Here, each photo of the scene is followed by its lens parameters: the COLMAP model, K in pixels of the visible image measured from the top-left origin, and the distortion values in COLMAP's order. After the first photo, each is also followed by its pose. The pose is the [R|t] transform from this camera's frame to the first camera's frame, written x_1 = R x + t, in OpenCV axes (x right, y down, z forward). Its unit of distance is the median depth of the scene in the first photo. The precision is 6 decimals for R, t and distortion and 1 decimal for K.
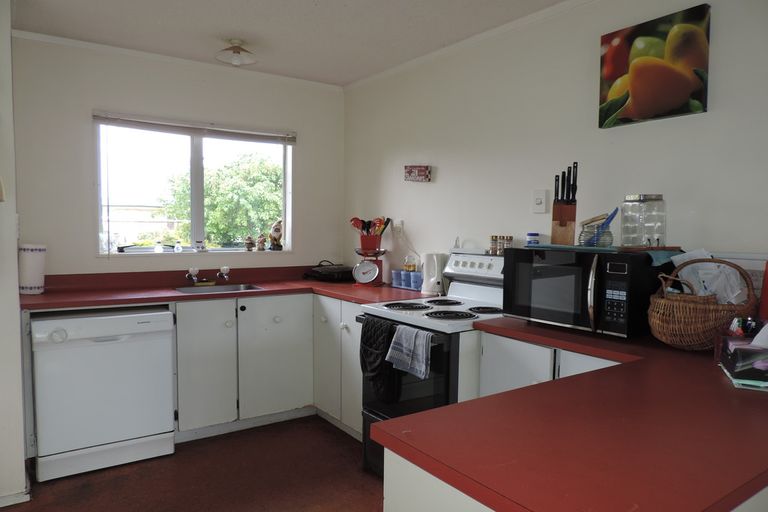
lens RADIAL K [[534.5, 0, 381.1], [0, 534.5, 257.7], [0, 0, 1]] dist [-0.008759, -0.006775]
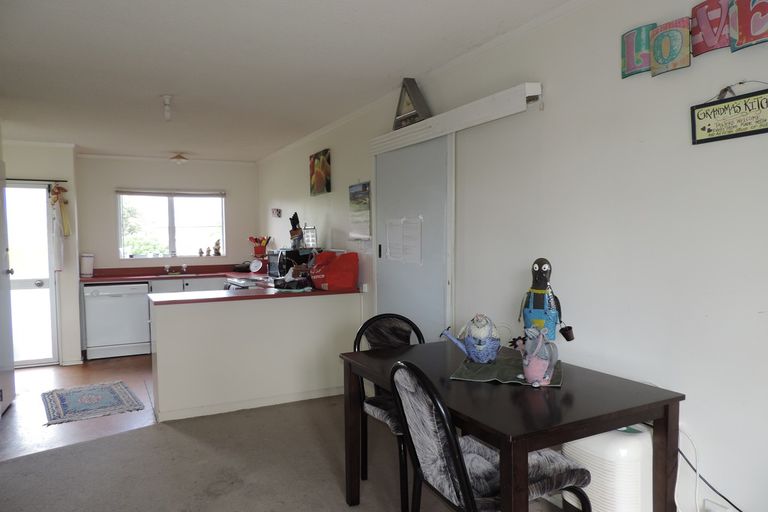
lens RADIAL K [[534.5, 0, 387.0], [0, 534.5, 255.7], [0, 0, 1]] dist [-0.008759, -0.006775]
pose [[0.989981, -0.020665, -0.139680, 0.744253], [0.017105, 0.999499, -0.026635, 0.052610], [0.140160, 0.023979, 0.989838, -0.847689]]
